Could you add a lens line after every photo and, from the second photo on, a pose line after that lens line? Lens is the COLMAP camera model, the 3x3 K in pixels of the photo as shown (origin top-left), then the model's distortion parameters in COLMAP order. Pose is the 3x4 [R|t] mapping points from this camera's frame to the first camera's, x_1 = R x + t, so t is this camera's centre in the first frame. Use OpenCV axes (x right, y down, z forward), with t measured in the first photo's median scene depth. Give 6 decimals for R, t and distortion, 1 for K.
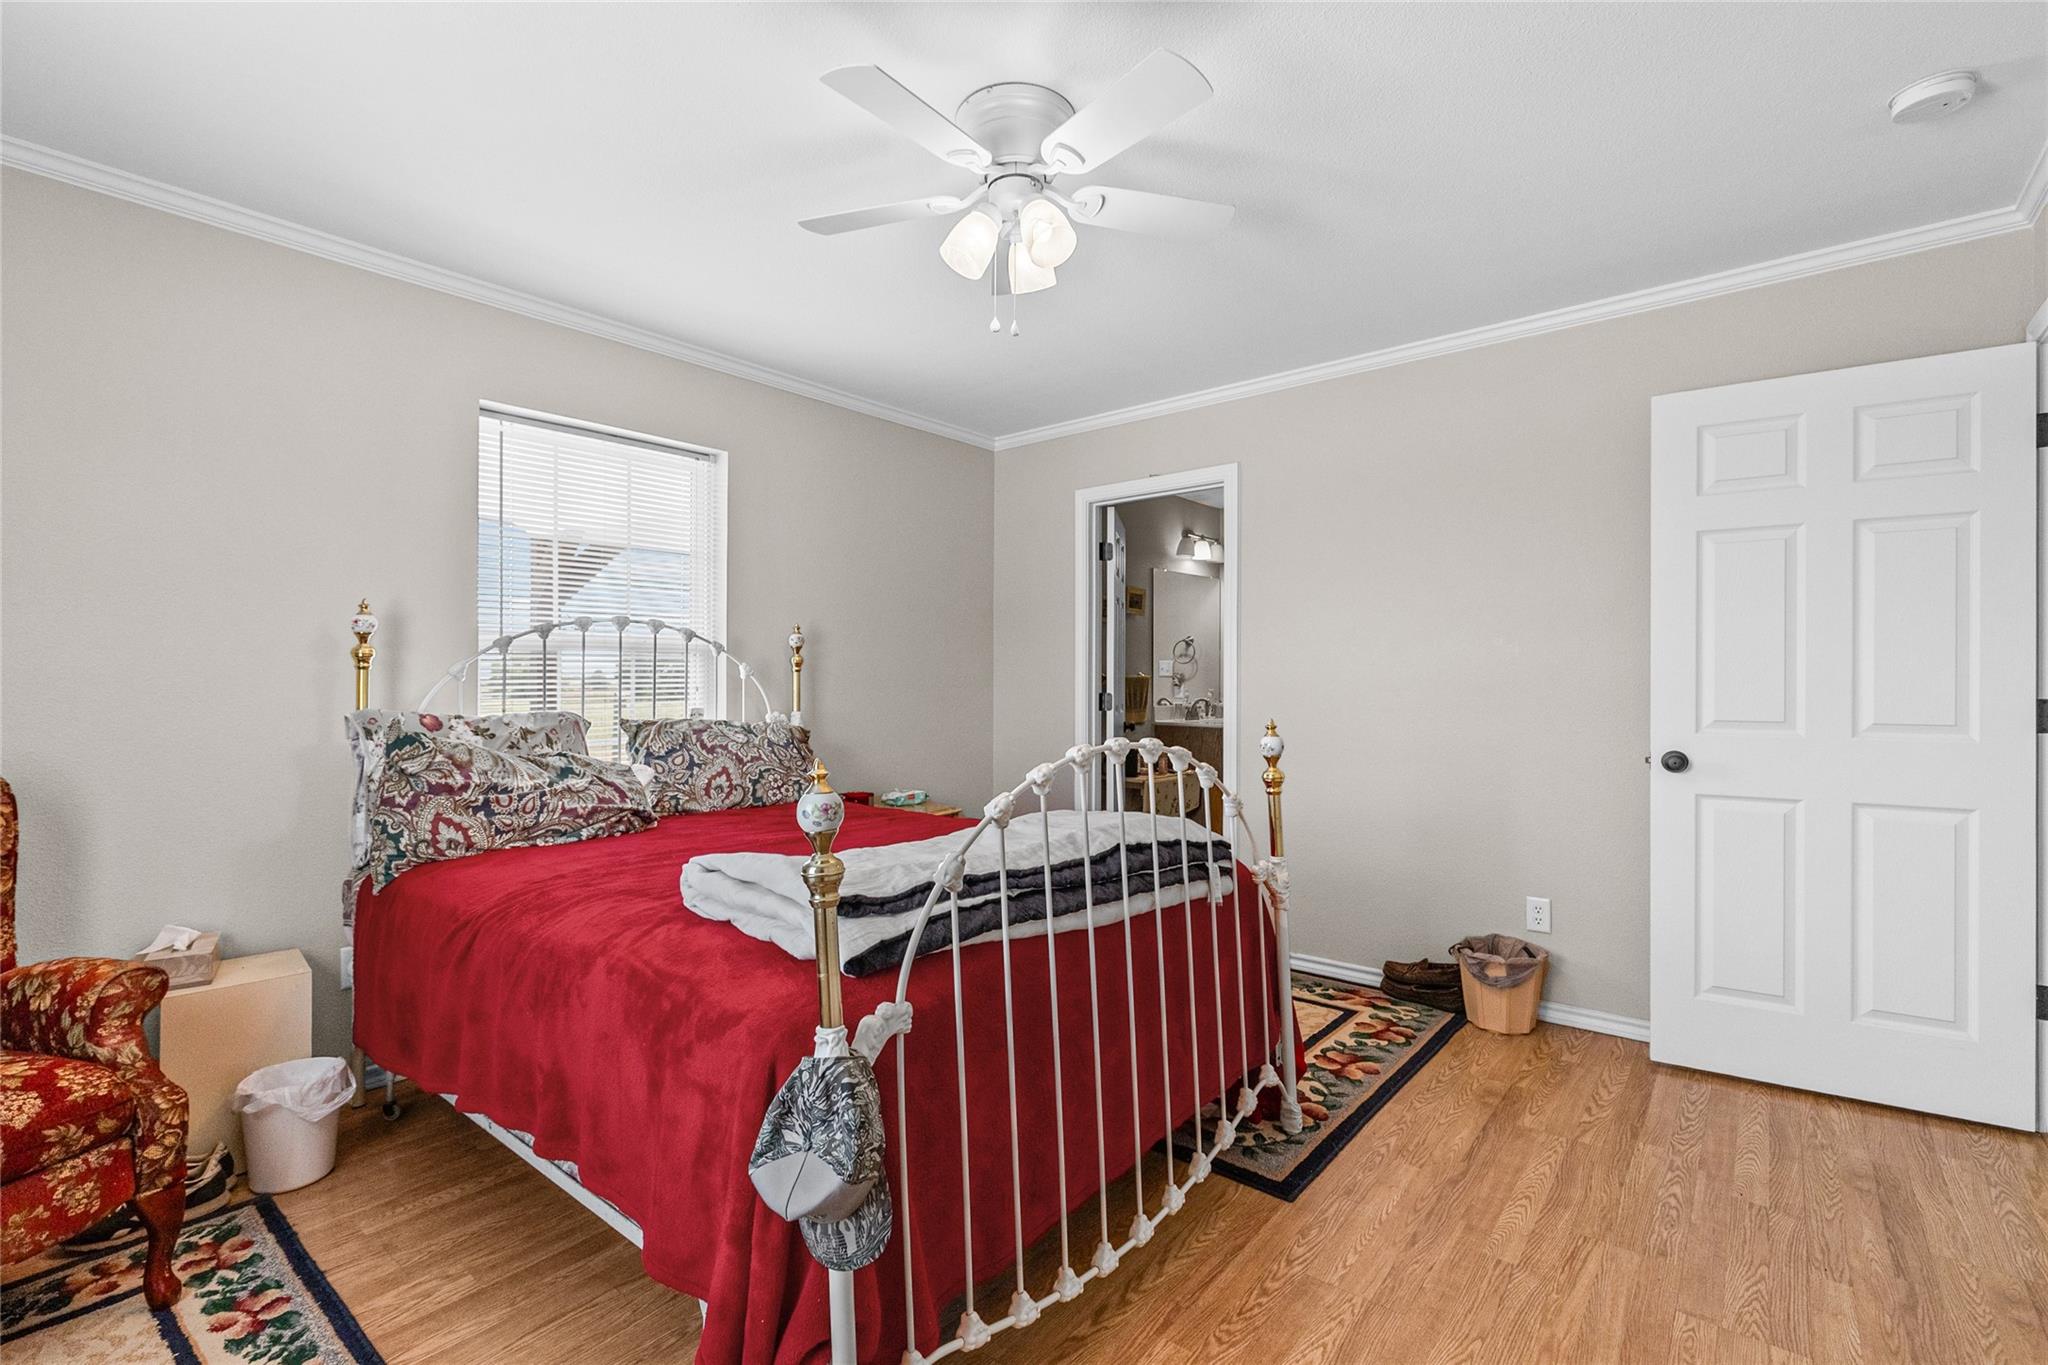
lens RADIAL K [[938.9, 0, 1019.6], [0, 938.9, 682.7], [0, 0, 1]] dist [0.012317, -0.003166]
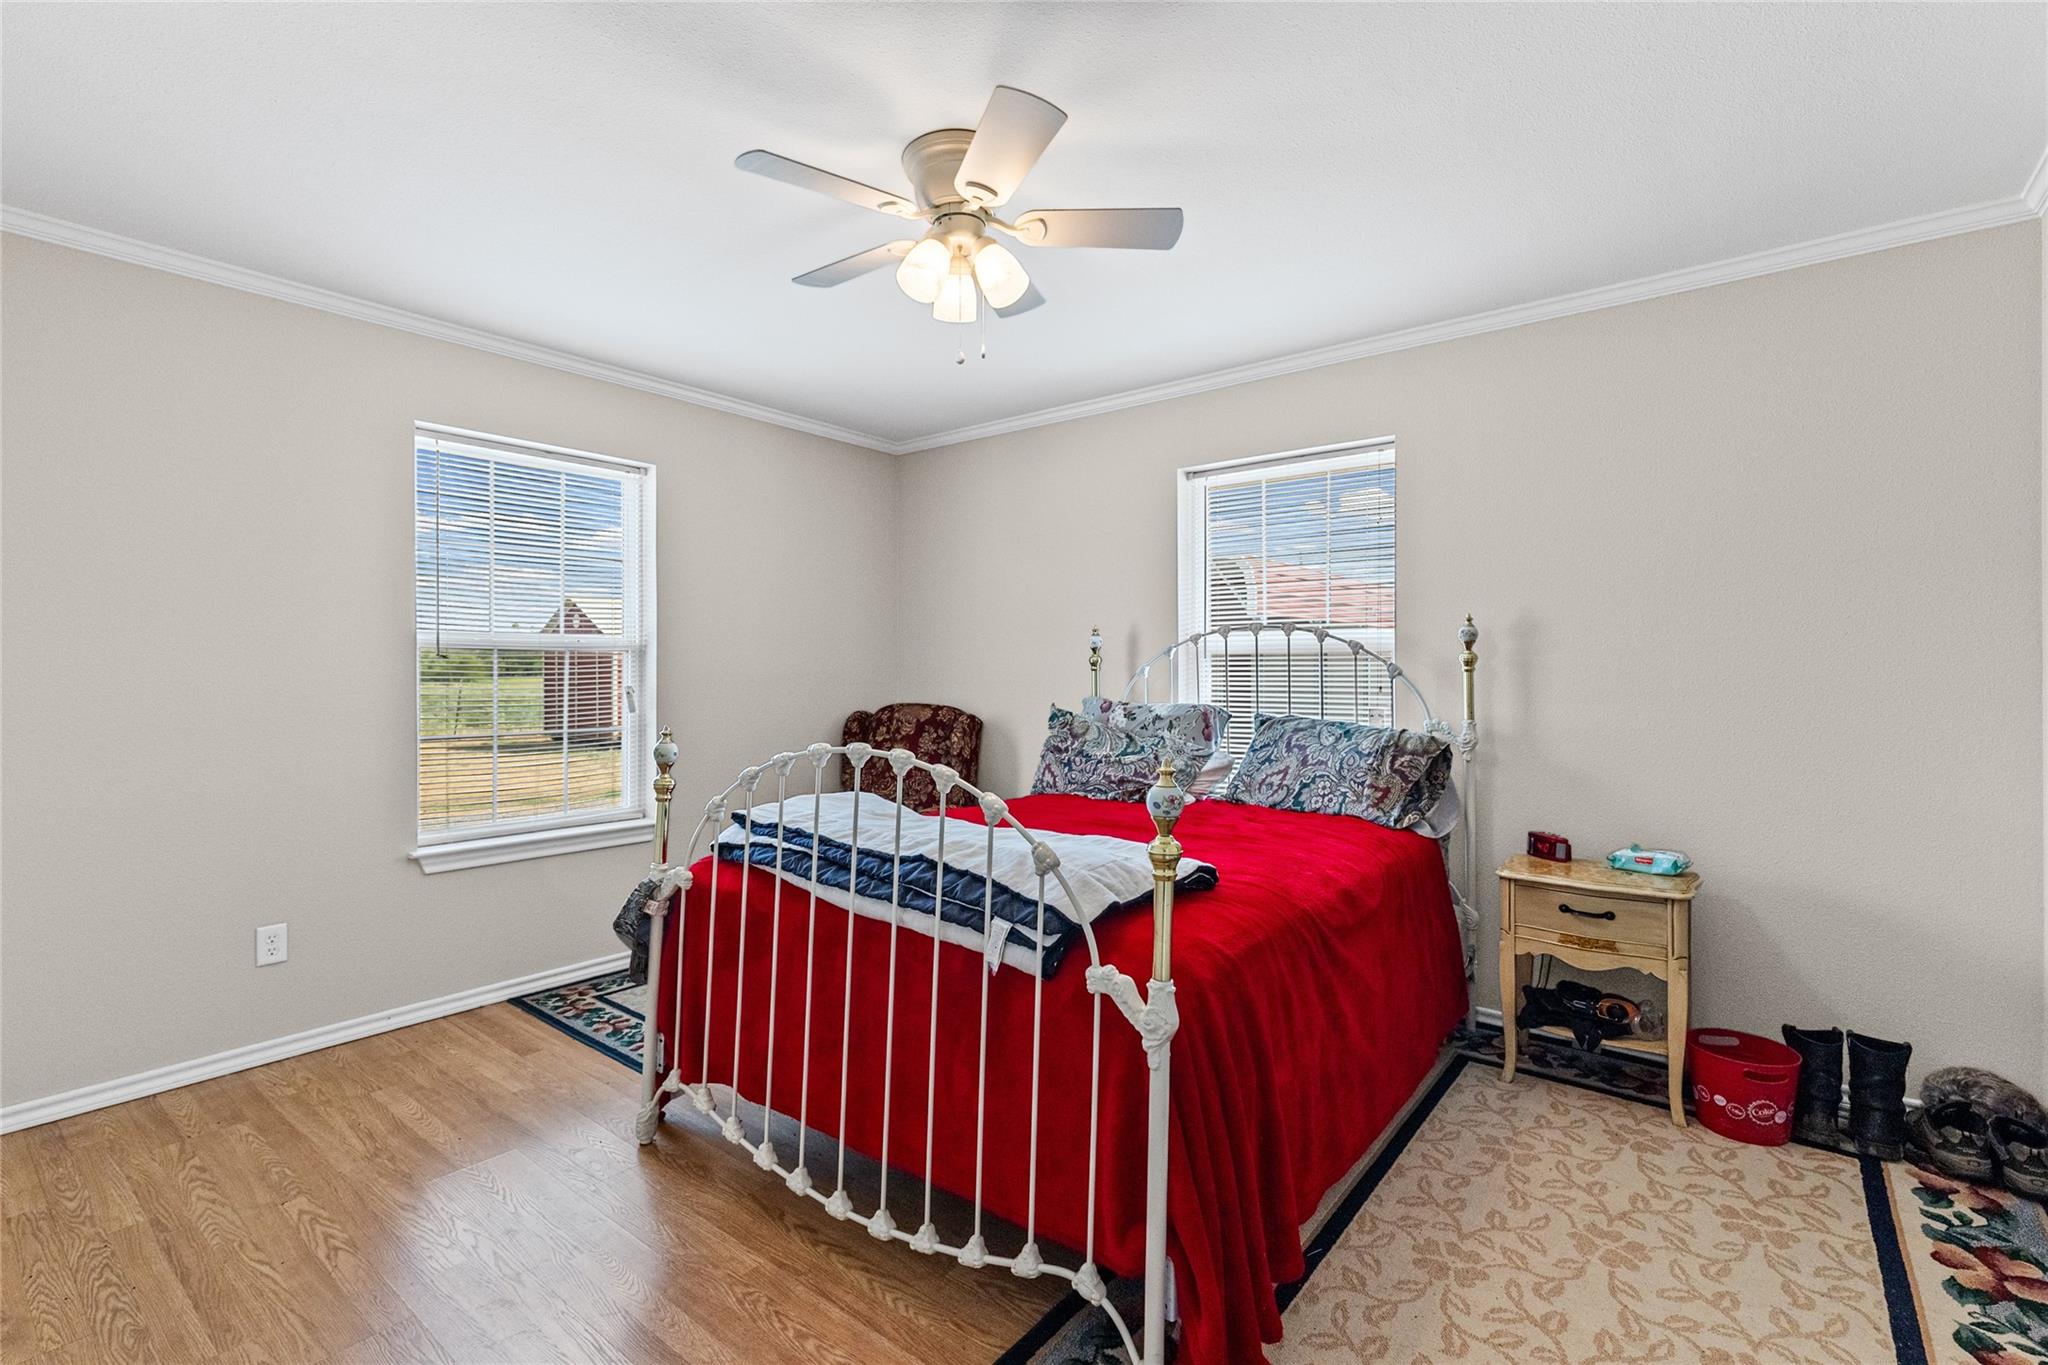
lens RADIAL K [[938.9, 0, 1021.8], [0, 938.9, 676.9], [0, 0, 1]] dist [0.012317, -0.003166]
pose [[0.001823, 0.011248, -0.999935, 1.059456], [-0.005763, 0.999920, 0.011237, -0.025735], [0.999982, 0.005742, 0.001887, 1.071415]]
